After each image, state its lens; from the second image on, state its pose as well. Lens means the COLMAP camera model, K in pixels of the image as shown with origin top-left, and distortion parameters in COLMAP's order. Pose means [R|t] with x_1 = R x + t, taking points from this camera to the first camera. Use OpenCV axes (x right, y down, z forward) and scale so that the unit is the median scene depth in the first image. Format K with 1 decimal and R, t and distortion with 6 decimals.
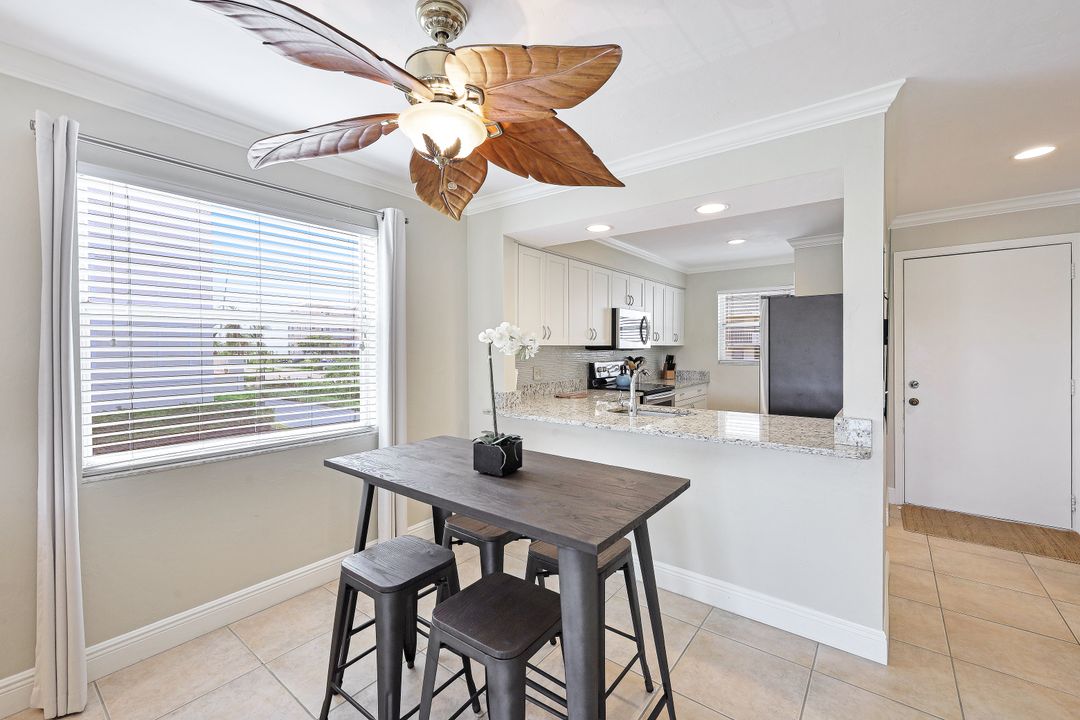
lens RADIAL K [[442.1, 0, 541.8], [0, 442.1, 350.8], [0, 0, 1]] dist [-0.003225, 0.001311]
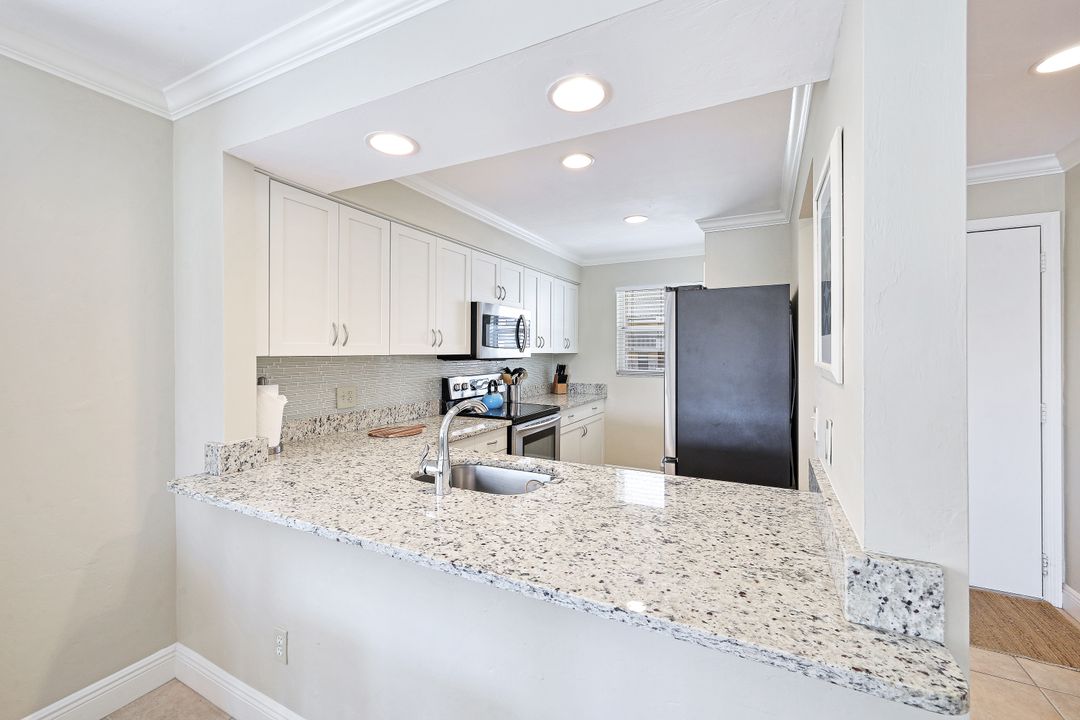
lens RADIAL K [[442.1, 0, 541.0], [0, 442.1, 353.0], [0, 0, 1]] dist [-0.003225, 0.001311]
pose [[0.982036, 0.003059, 0.188669, 0.126994], [-0.002301, 0.999988, -0.004236, -0.010524], [-0.188680, 0.003726, 0.982032, 0.262495]]
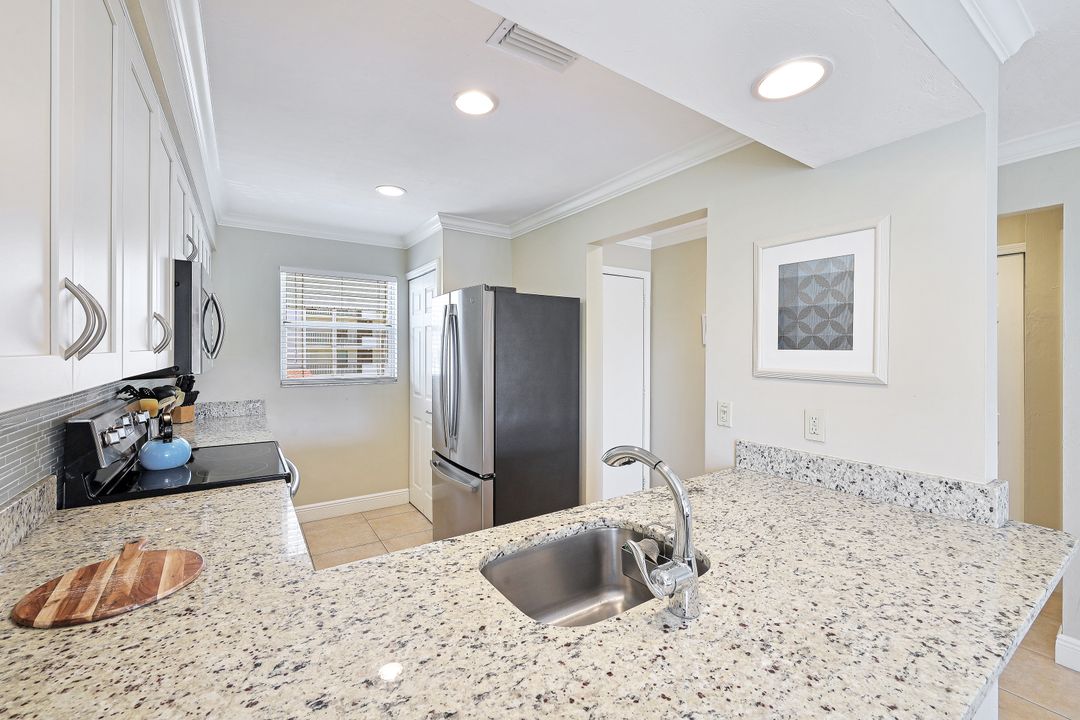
lens RADIAL K [[442.1, 0, 533.0], [0, 442.1, 353.4], [0, 0, 1]] dist [-0.003225, 0.001311]
pose [[0.317585, -0.002843, 0.948225, -0.078394], [0.001317, 0.999996, 0.002557, -0.020875], [-0.948229, 0.000437, 0.317588, 0.587702]]
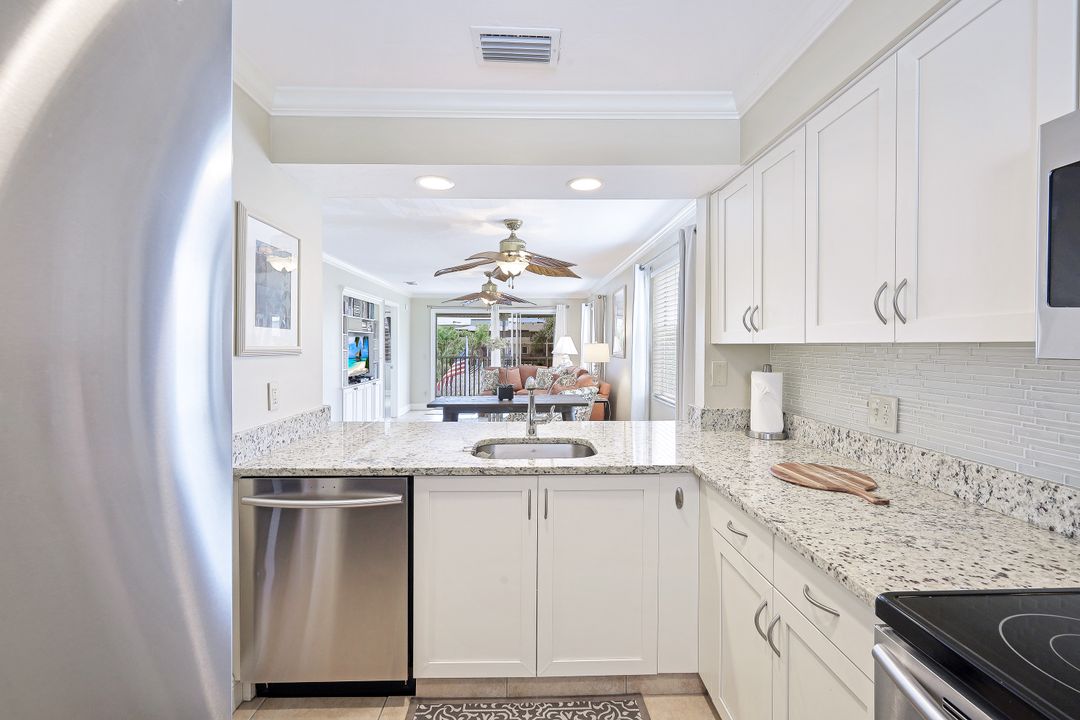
lens RADIAL K [[442.1, 0, 542.1], [0, 442.1, 346.7], [0, 0, 1]] dist [-0.003225, 0.001311]
pose [[-0.765116, 0.006044, -0.643864, 0.406586], [-0.001599, 0.999935, 0.011285, -0.010248], [0.643891, 0.009664, -0.765057, 0.945209]]
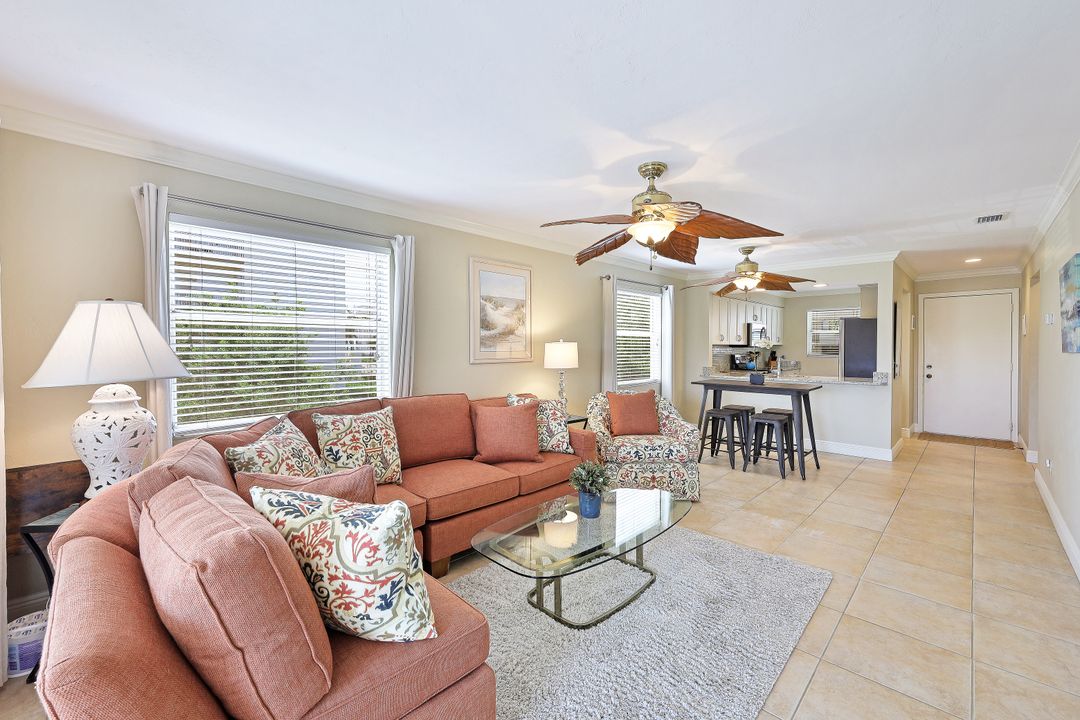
lens RADIAL K [[442.1, 0, 537.3], [0, 442.1, 355.1], [0, 0, 1]] dist [-0.003225, 0.001311]
pose [[0.992451, 0.006897, -0.122449, -0.429509], [-0.005224, 0.999889, 0.013974, 0.008943], [0.122531, -0.013229, 0.992376, -0.798074]]
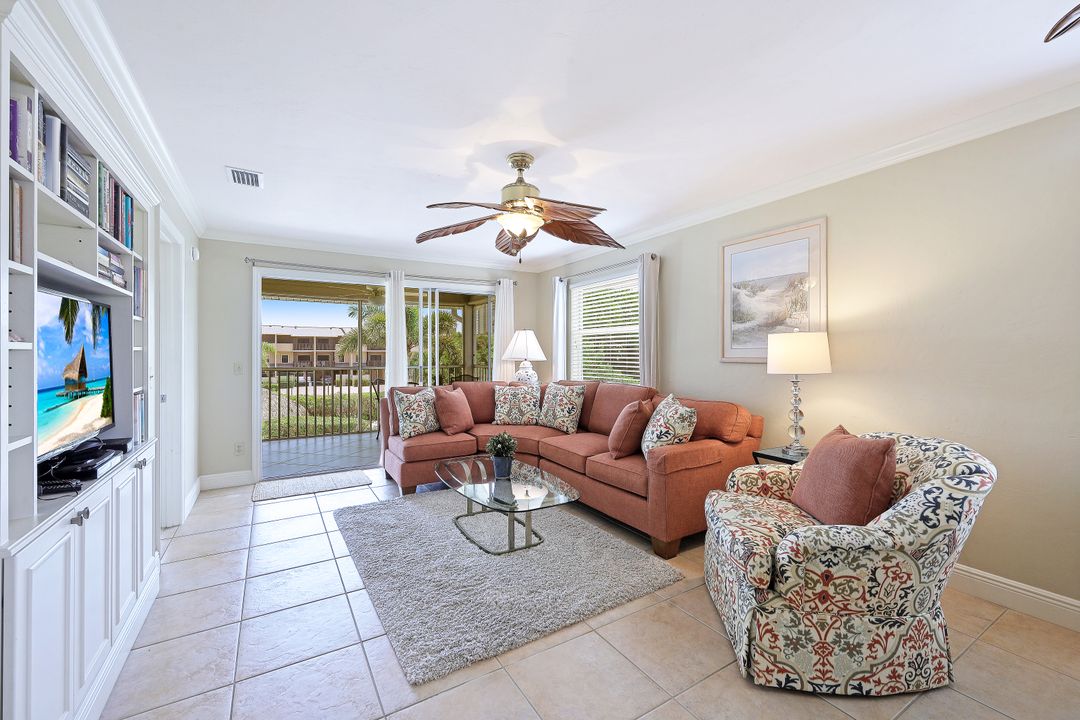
lens RADIAL K [[442.1, 0, 535.5], [0, 442.1, 355.5], [0, 0, 1]] dist [-0.003225, 0.001311]
pose [[-0.363360, 0.013028, -0.931558, 0.157220], [0.001679, 0.999910, 0.013329, 0.015755], [0.931647, 0.003279, -0.363349, 0.002217]]
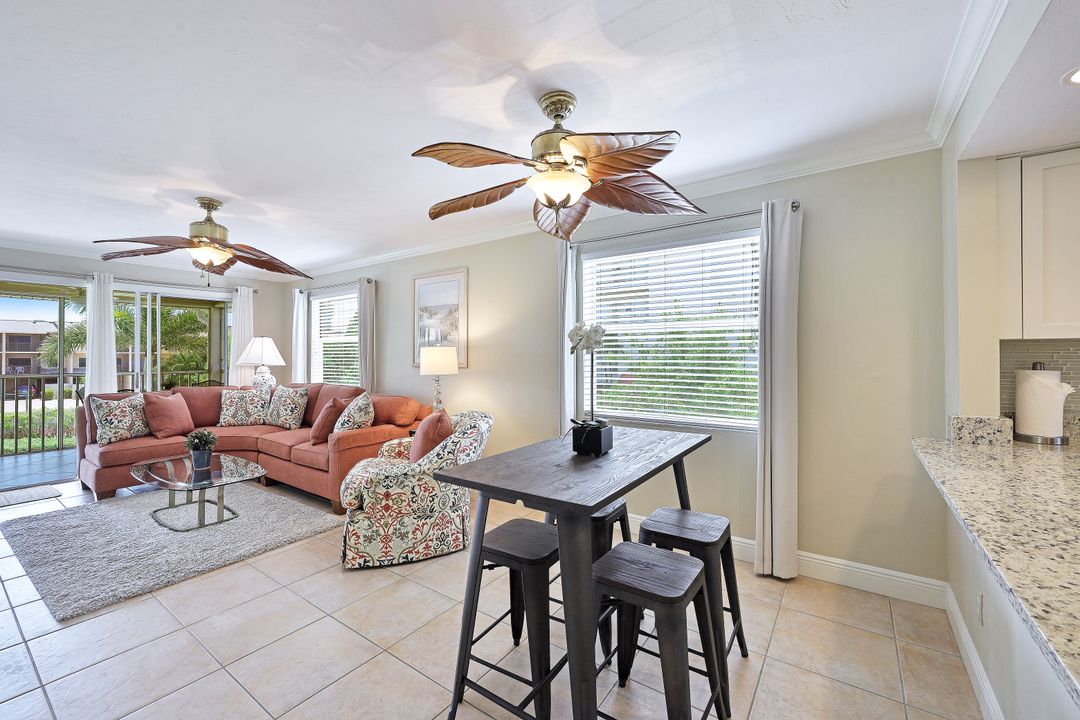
lens RADIAL K [[442.1, 0, 532.7], [0, 442.1, 354.9], [0, 0, 1]] dist [-0.003225, 0.001311]
pose [[0.039464, 0.004609, -0.999210, 0.339328], [-0.004317, 0.999981, 0.004442, 0.005683], [0.999212, 0.004139, 0.039483, 0.251008]]
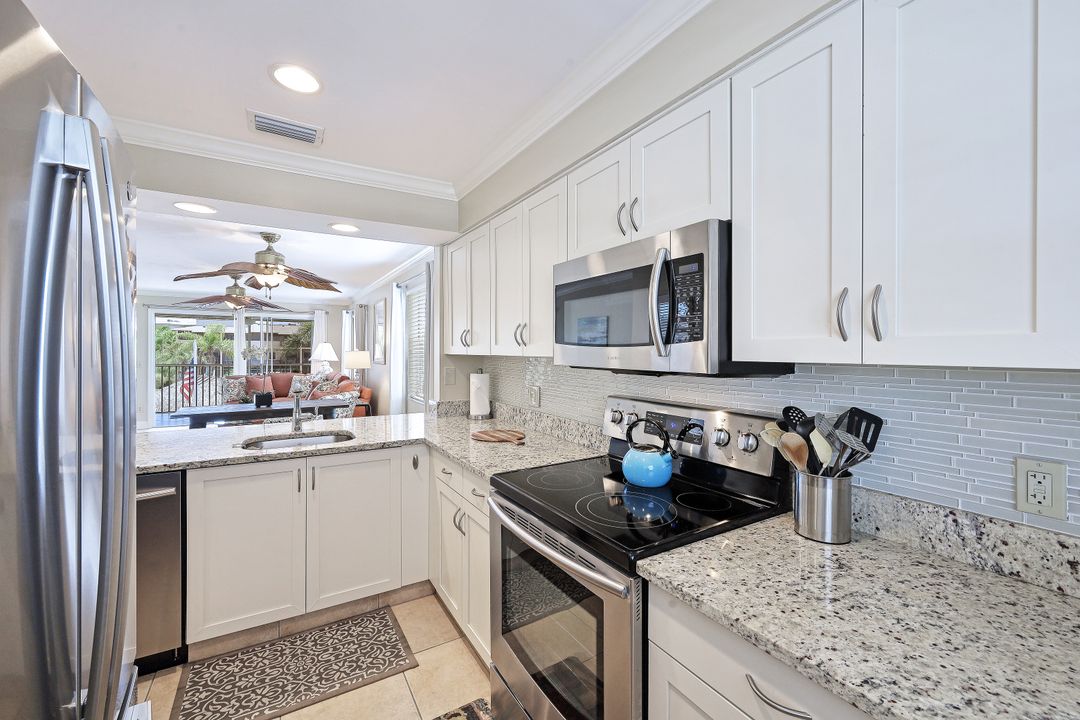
lens RADIAL K [[442.1, 0, 531.4], [0, 442.1, 358.1], [0, 0, 1]] dist [-0.003225, 0.001311]
pose [[-0.369910, 0.019757, -0.928857, 0.523221], [-0.007305, 0.999681, 0.024172, -0.019471], [0.929039, 0.015727, -0.369648, 1.062490]]
